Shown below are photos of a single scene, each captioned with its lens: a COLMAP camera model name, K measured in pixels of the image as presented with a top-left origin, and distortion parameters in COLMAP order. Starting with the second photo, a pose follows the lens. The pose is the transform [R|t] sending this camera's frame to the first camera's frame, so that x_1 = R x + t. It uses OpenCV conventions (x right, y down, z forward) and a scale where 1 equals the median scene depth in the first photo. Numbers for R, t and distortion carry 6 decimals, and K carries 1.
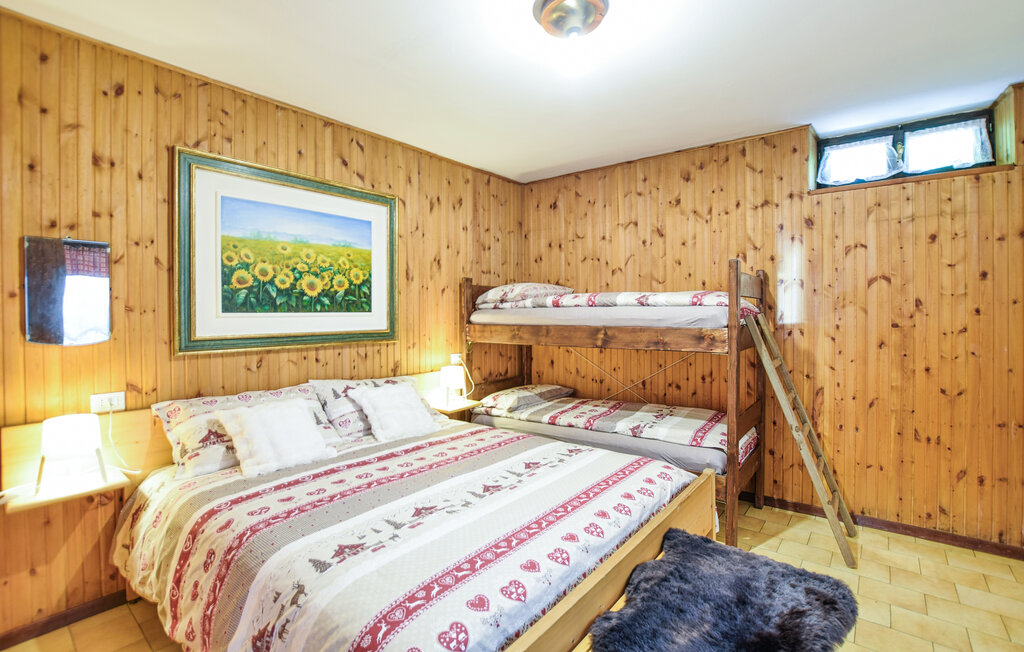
lens RADIAL K [[463.2, 0, 512.2], [0, 463.2, 298.2], [0, 0, 1]] dist [-0.003561, -0.000205]
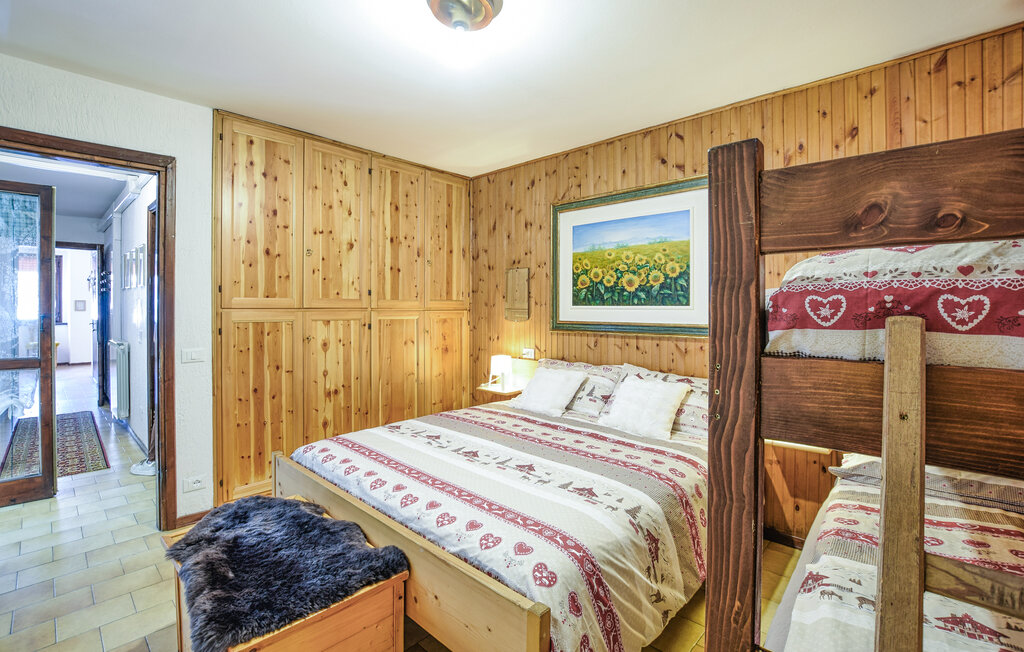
lens RADIAL K [[437.7, 0, 527.9], [0, 437.7, 325.9], [0, 0, 1]] dist [-0.012119, -0.000208]
pose [[-0.013640, 0.014919, -0.999796, 0.681633], [0.000135, 0.999889, 0.014919, 0.066795], [0.999907, 0.000069, -0.013640, 0.774726]]
